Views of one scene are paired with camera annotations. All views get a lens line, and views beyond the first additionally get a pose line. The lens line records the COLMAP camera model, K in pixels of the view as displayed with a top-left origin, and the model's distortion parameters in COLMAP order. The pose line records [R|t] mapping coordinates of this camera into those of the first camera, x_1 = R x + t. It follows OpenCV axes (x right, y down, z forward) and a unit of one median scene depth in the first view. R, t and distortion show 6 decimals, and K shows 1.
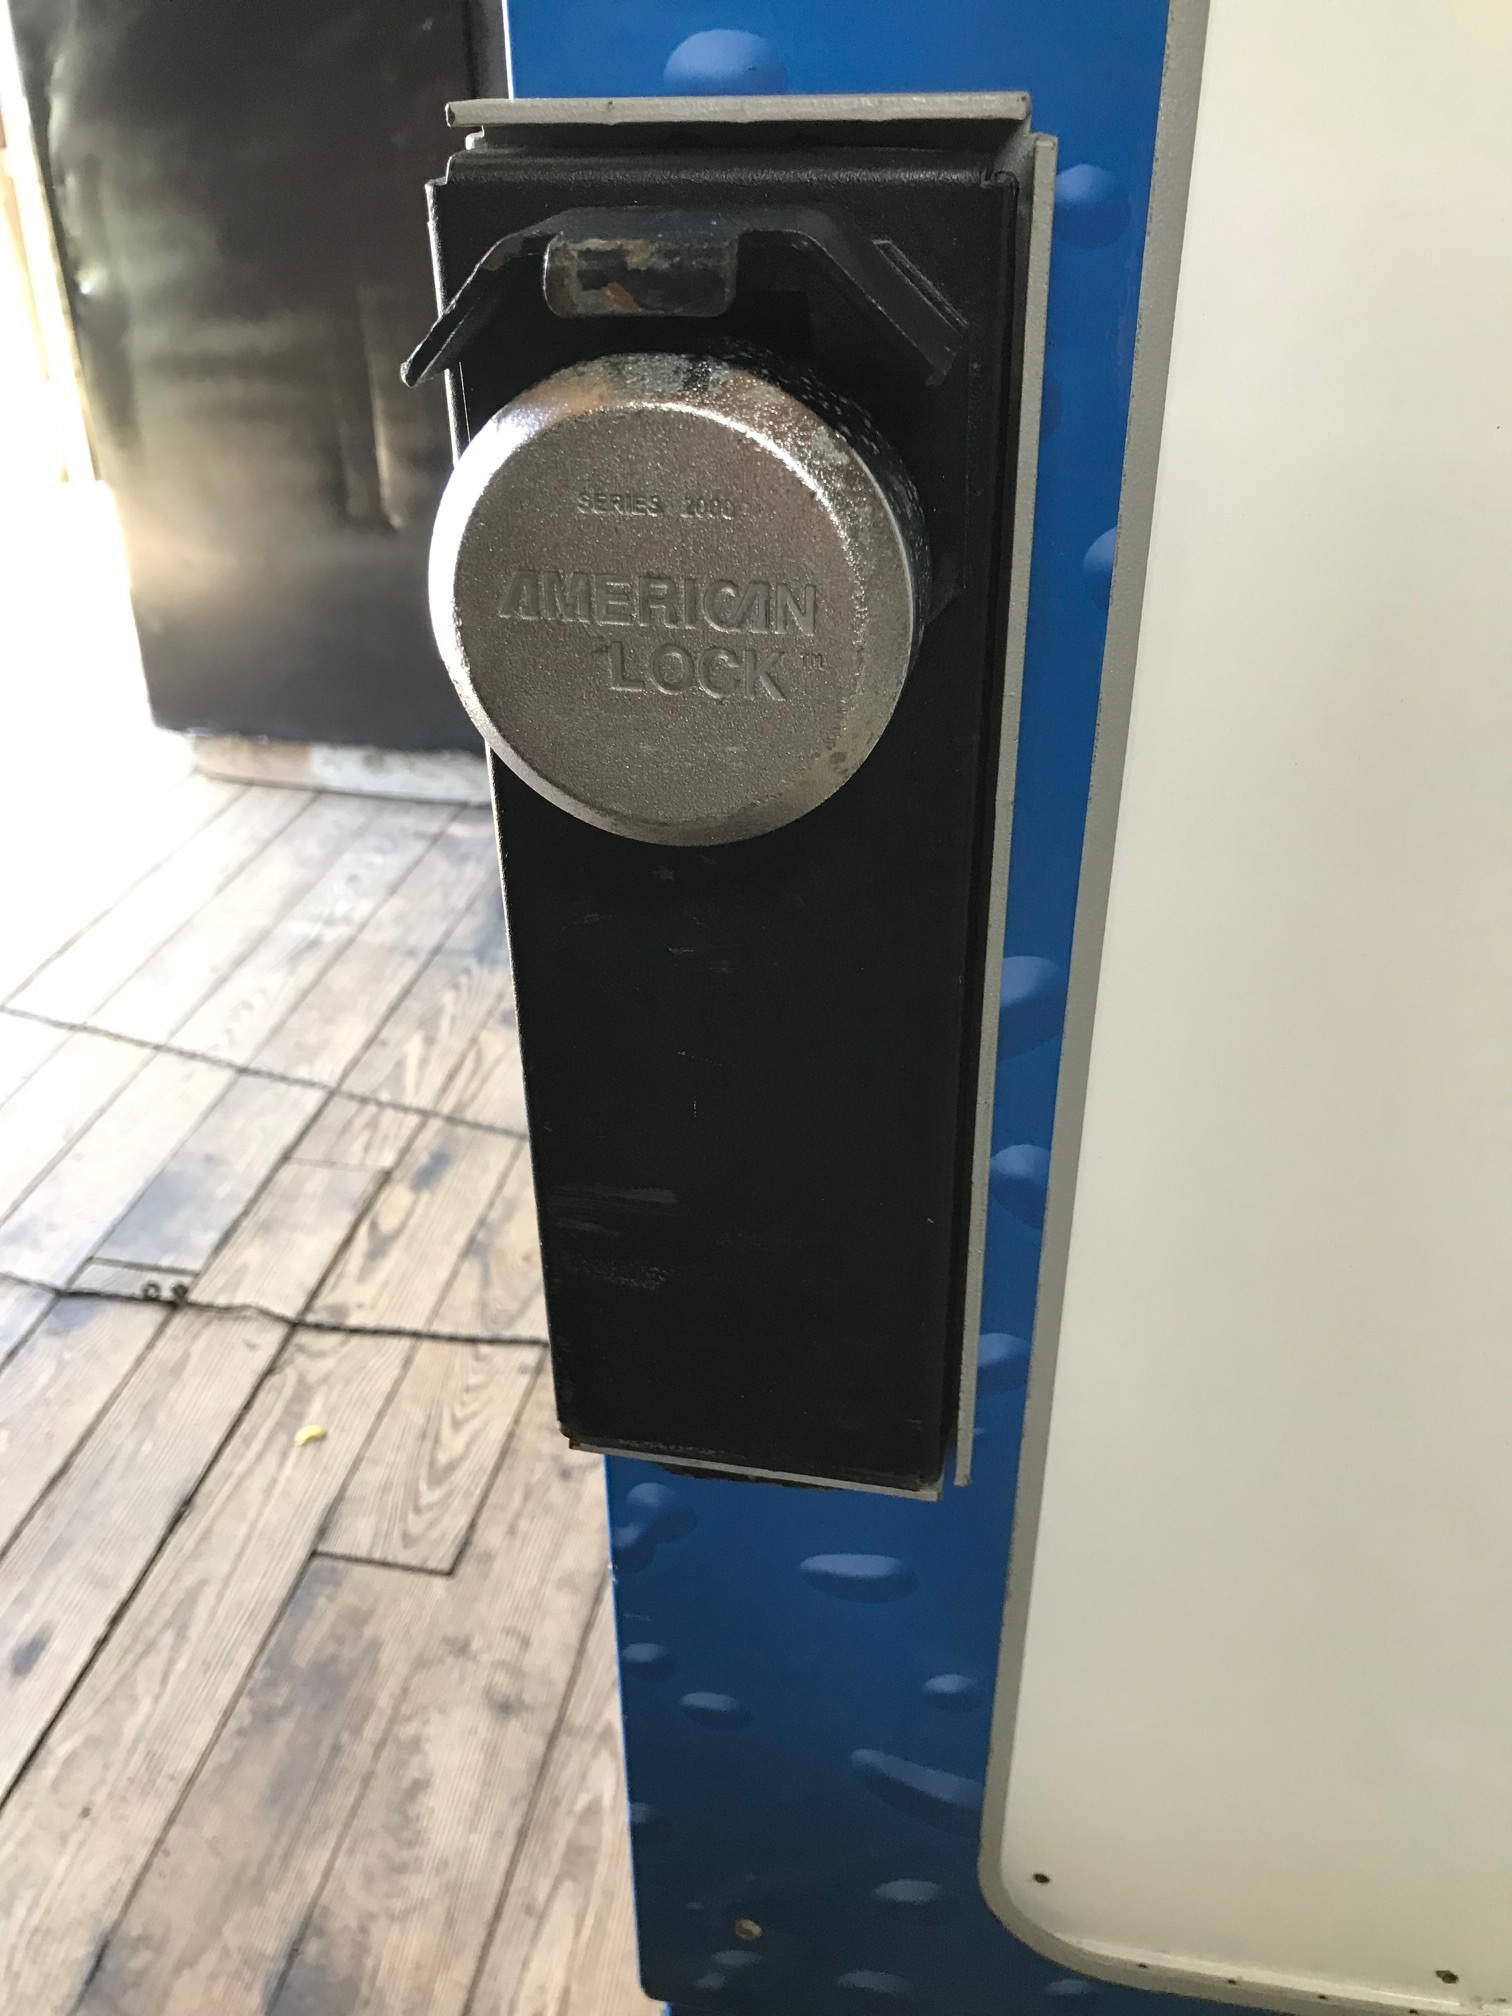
lens RADIAL K [[1605.0, 0, 756.0], [0, 1605.0, 1008.0], [0, 0, 1]] dist [0.031496, -0.053731]
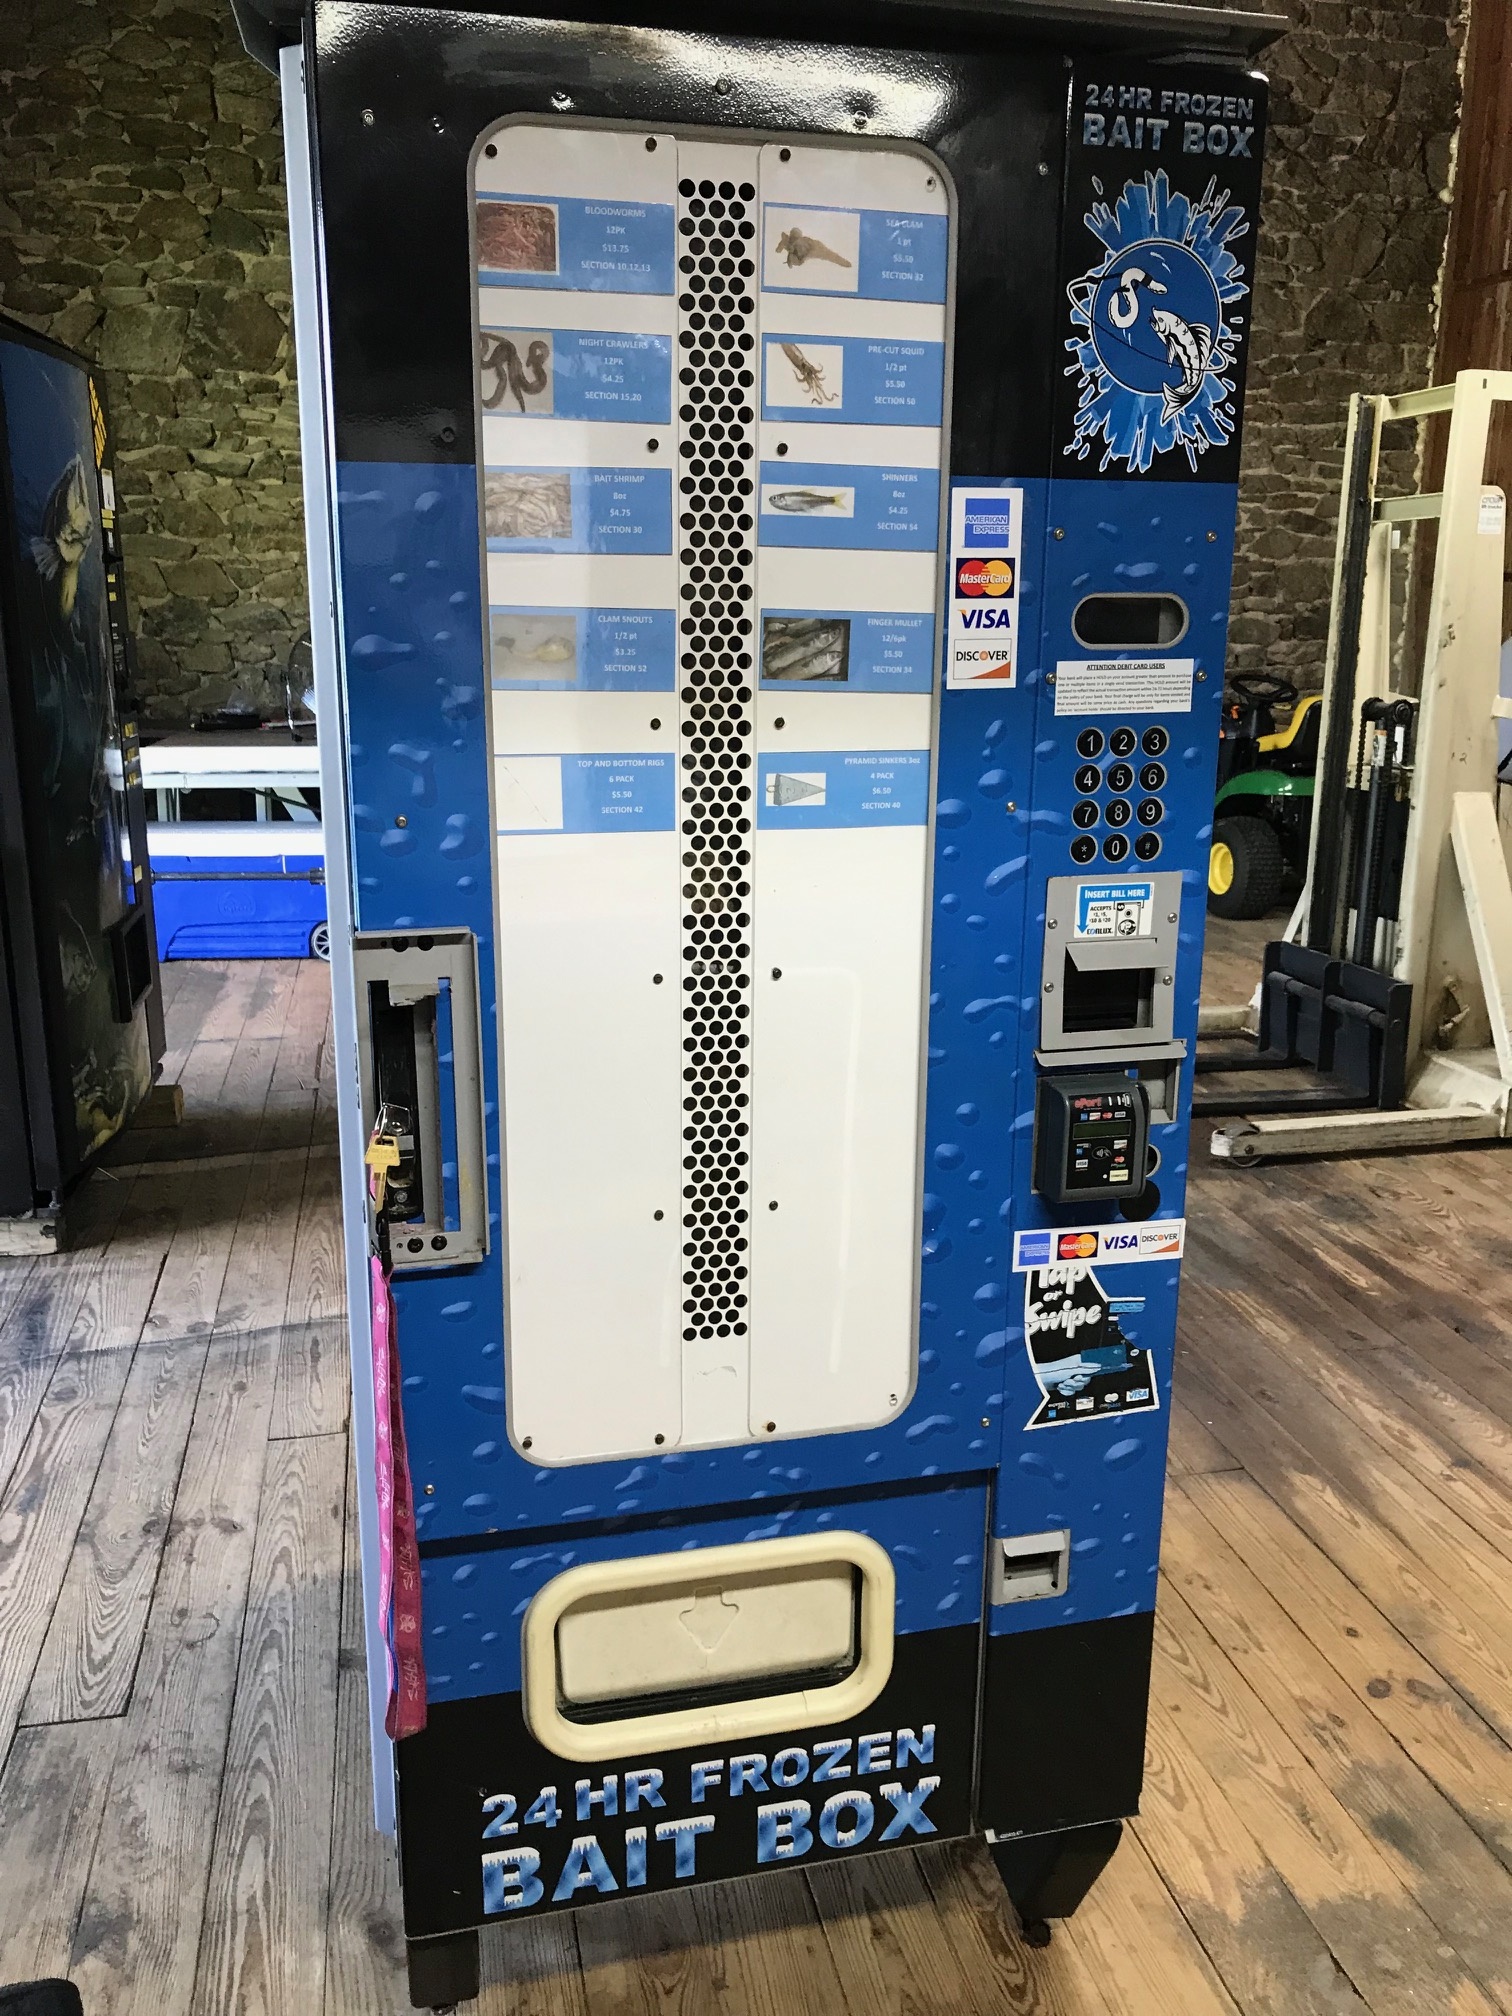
lens RADIAL K [[1609.5, 0, 756.0], [0, 1609.5, 1008.0], [0, 0, 1]] dist [0.014425, -0.002144]
pose [[0.917520, -0.072525, 0.391020, -0.198610], [0.183222, 0.949753, -0.253770, 0.227385], [-0.352968, 0.304482, 0.884706, -0.744610]]
